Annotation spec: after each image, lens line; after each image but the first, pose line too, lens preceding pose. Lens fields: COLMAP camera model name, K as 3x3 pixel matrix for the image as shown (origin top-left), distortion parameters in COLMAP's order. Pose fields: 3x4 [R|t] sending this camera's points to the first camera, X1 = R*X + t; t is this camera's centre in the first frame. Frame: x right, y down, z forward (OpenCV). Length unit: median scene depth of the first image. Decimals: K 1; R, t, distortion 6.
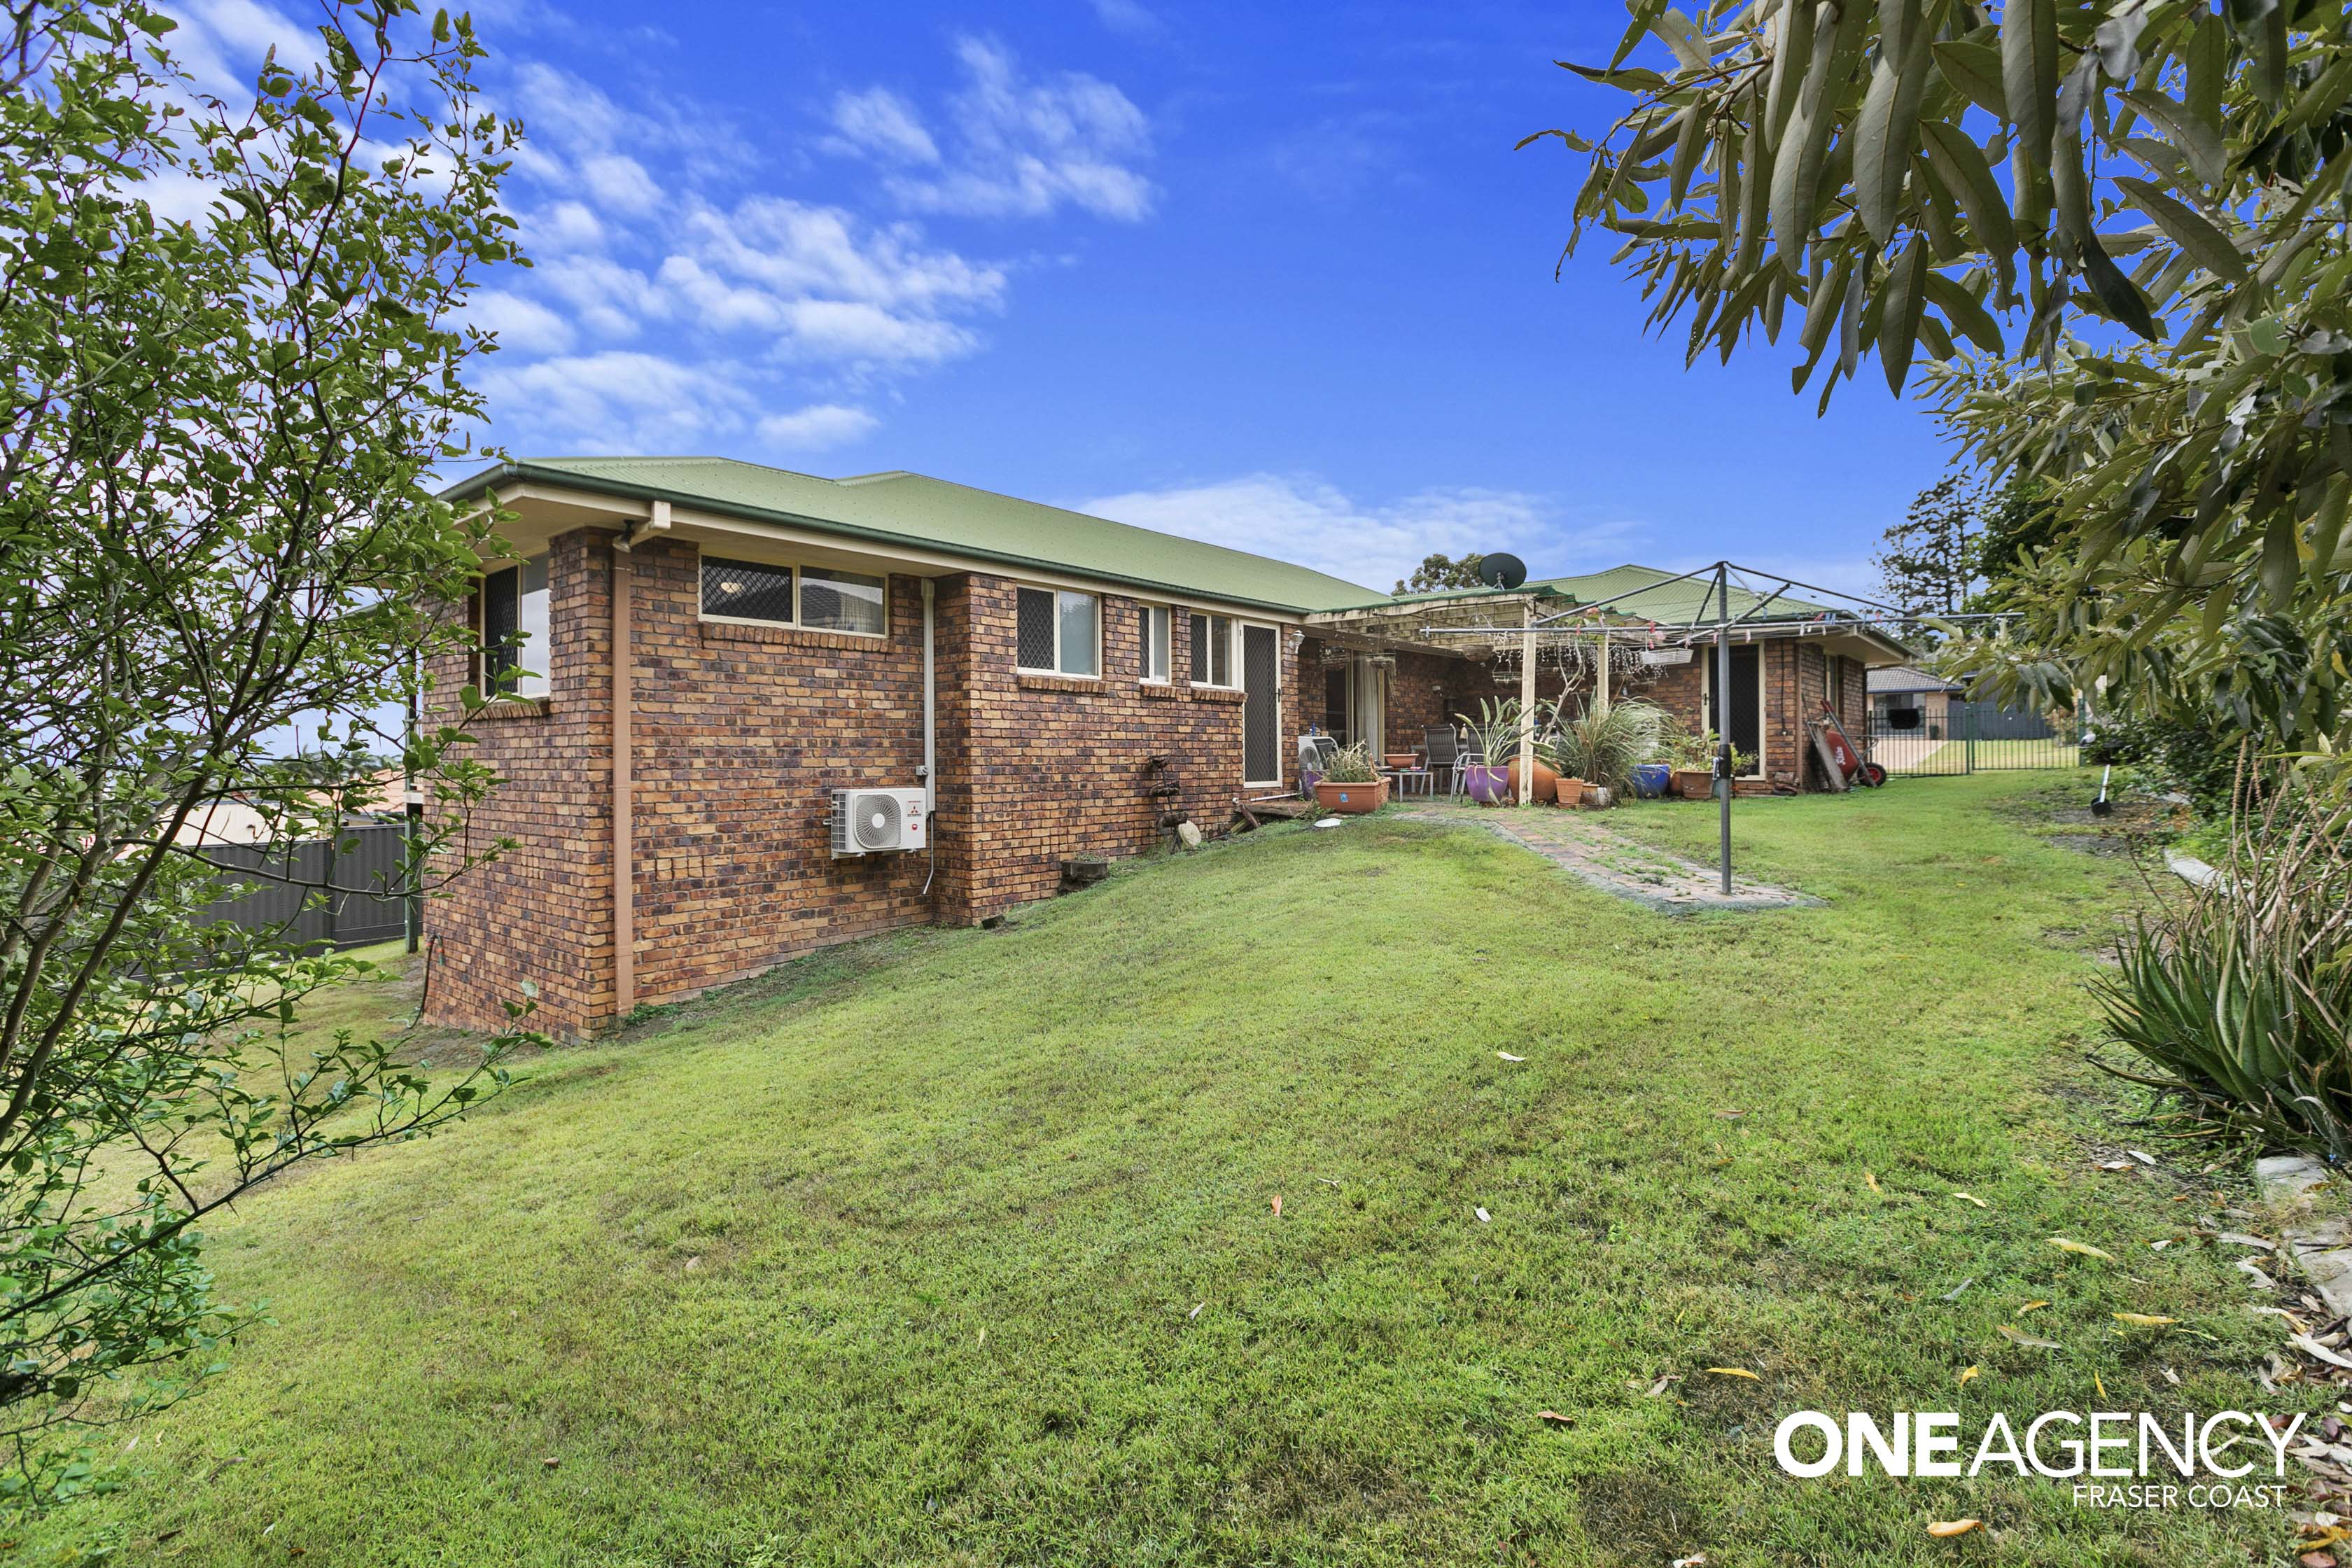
lens RADIAL K [[1072.1, 0, 1170.4], [0, 1072.1, 784.9], [0, 0, 1]] dist [-0.000999, -0.000575]
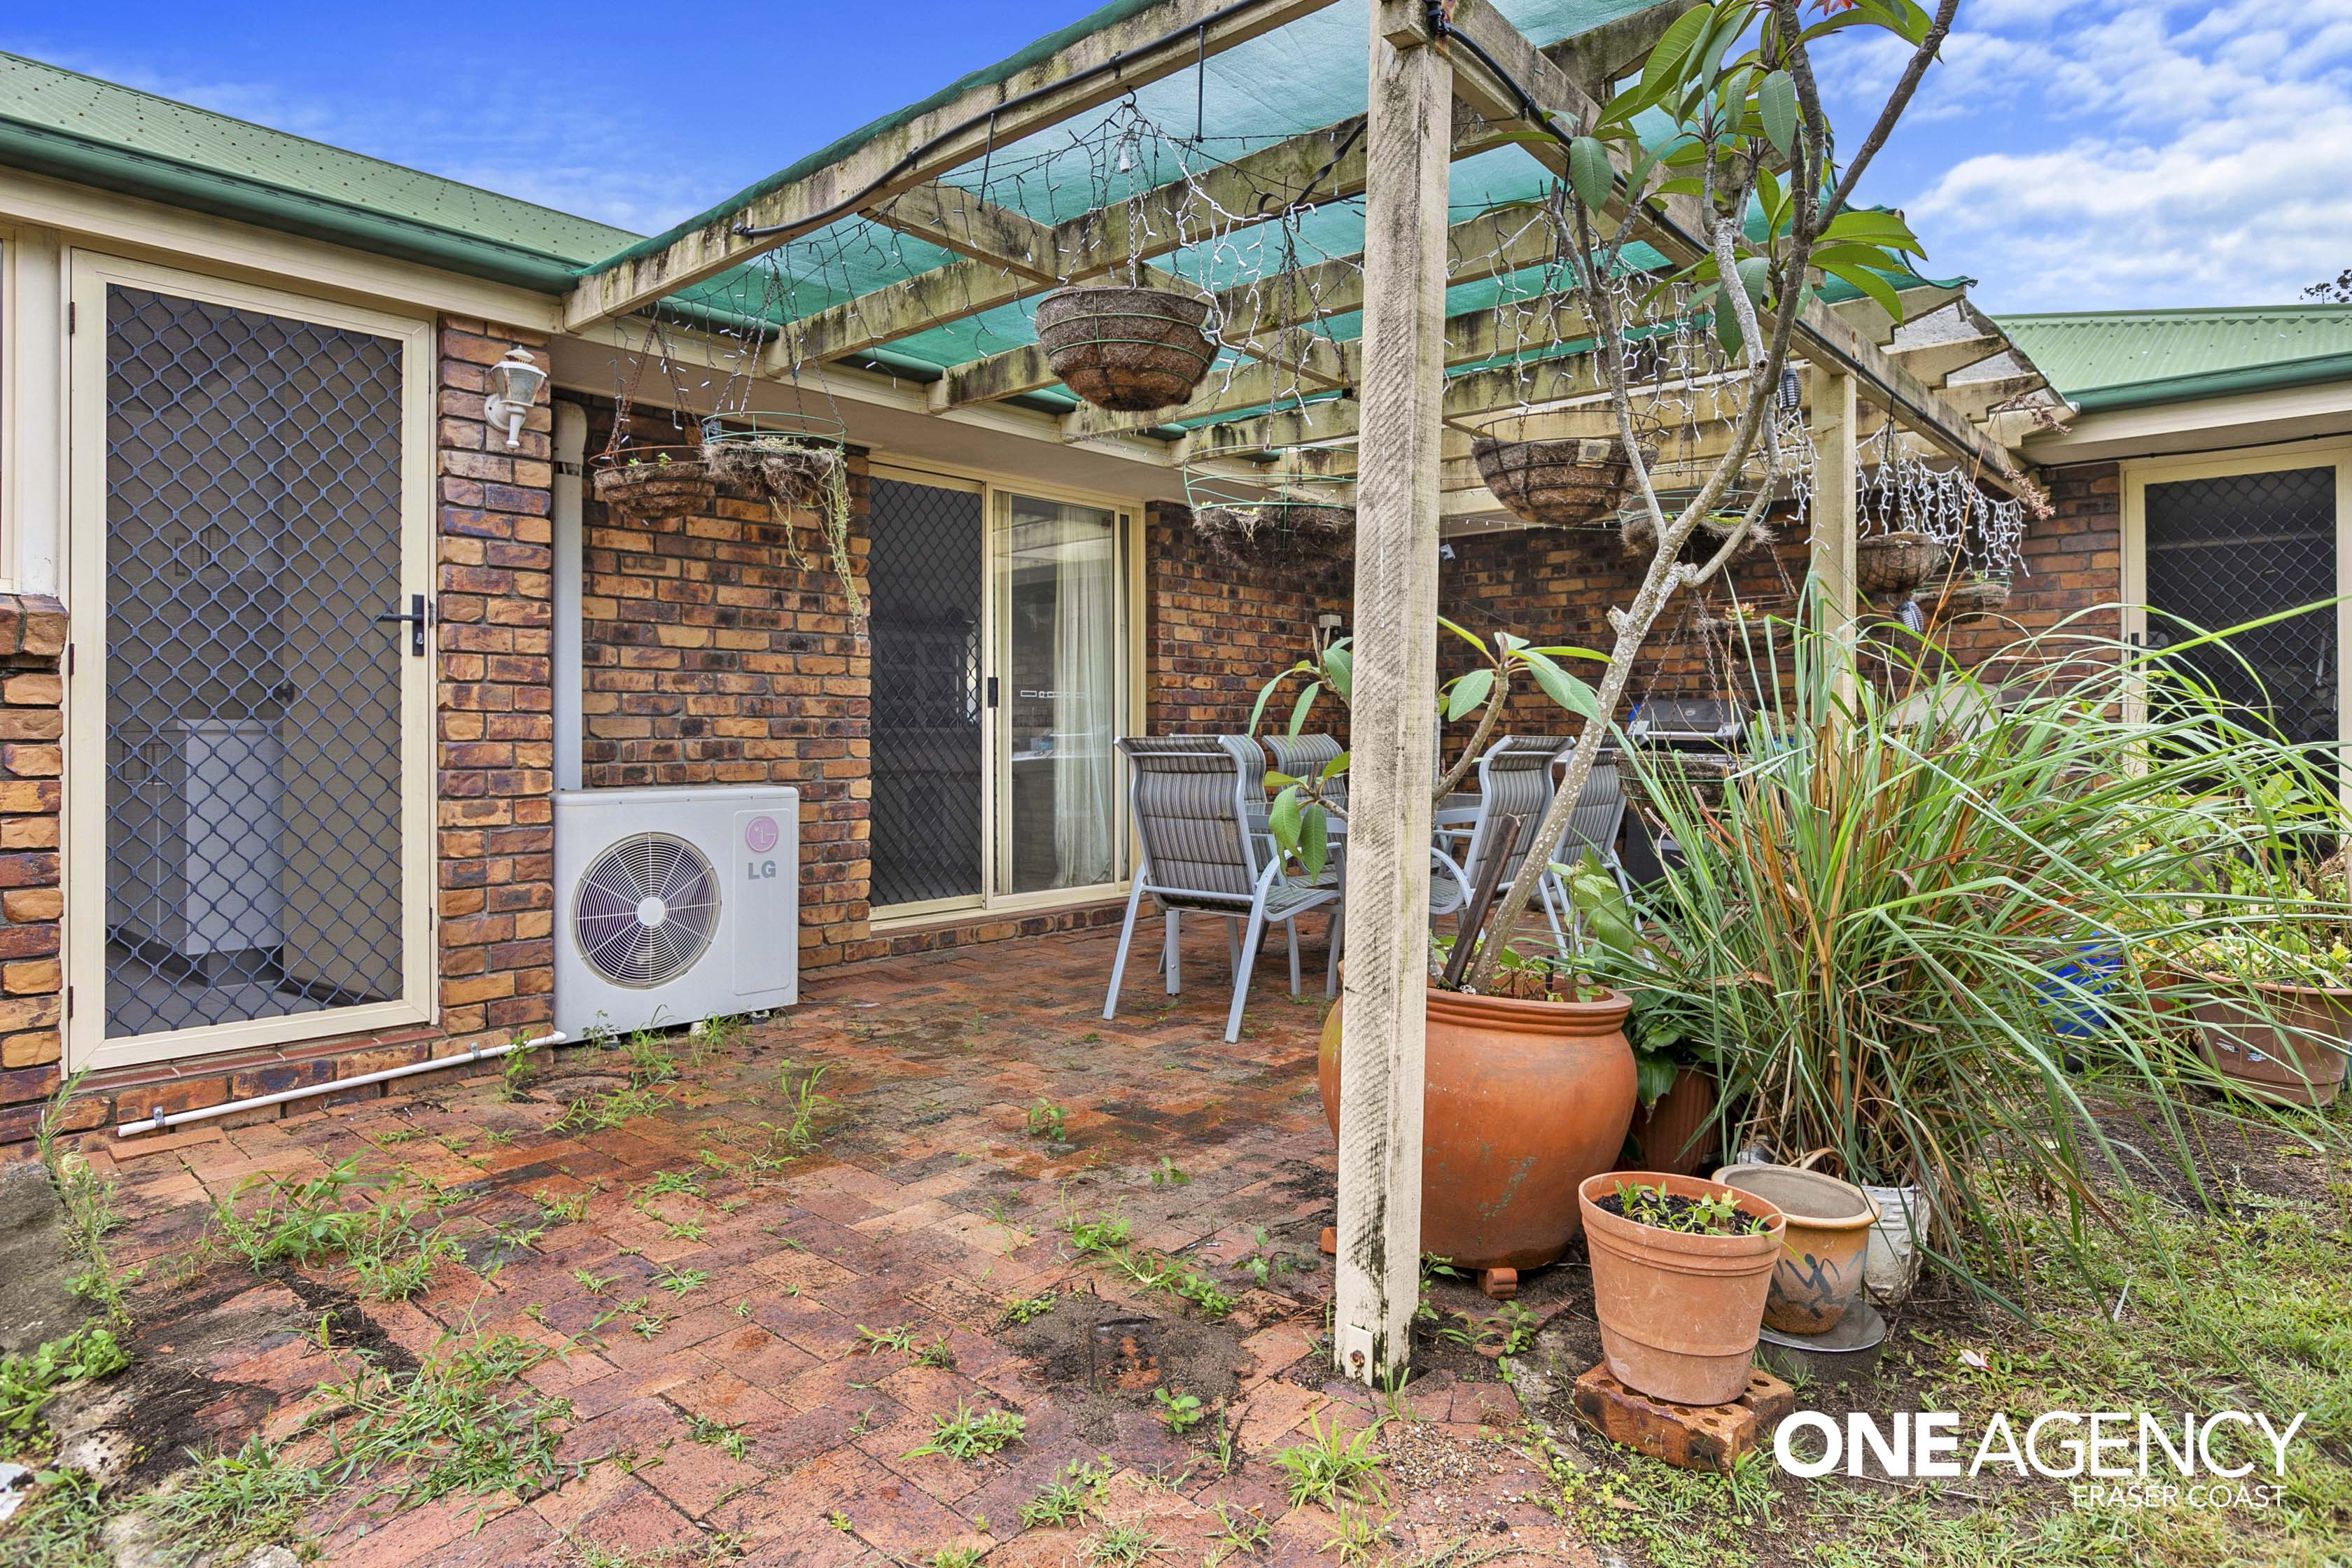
lens RADIAL K [[1378.6, 0, 1171.2], [0, 1378.6, 764.0], [0, 0, 1]] dist [-0.002027, -0.000450]
pose [[0.999764, 0.009398, -0.019571, 0.268730], [-0.009298, 0.999943, 0.005208, -0.057156], [0.019618, -0.005025, 0.999795, 0.707569]]
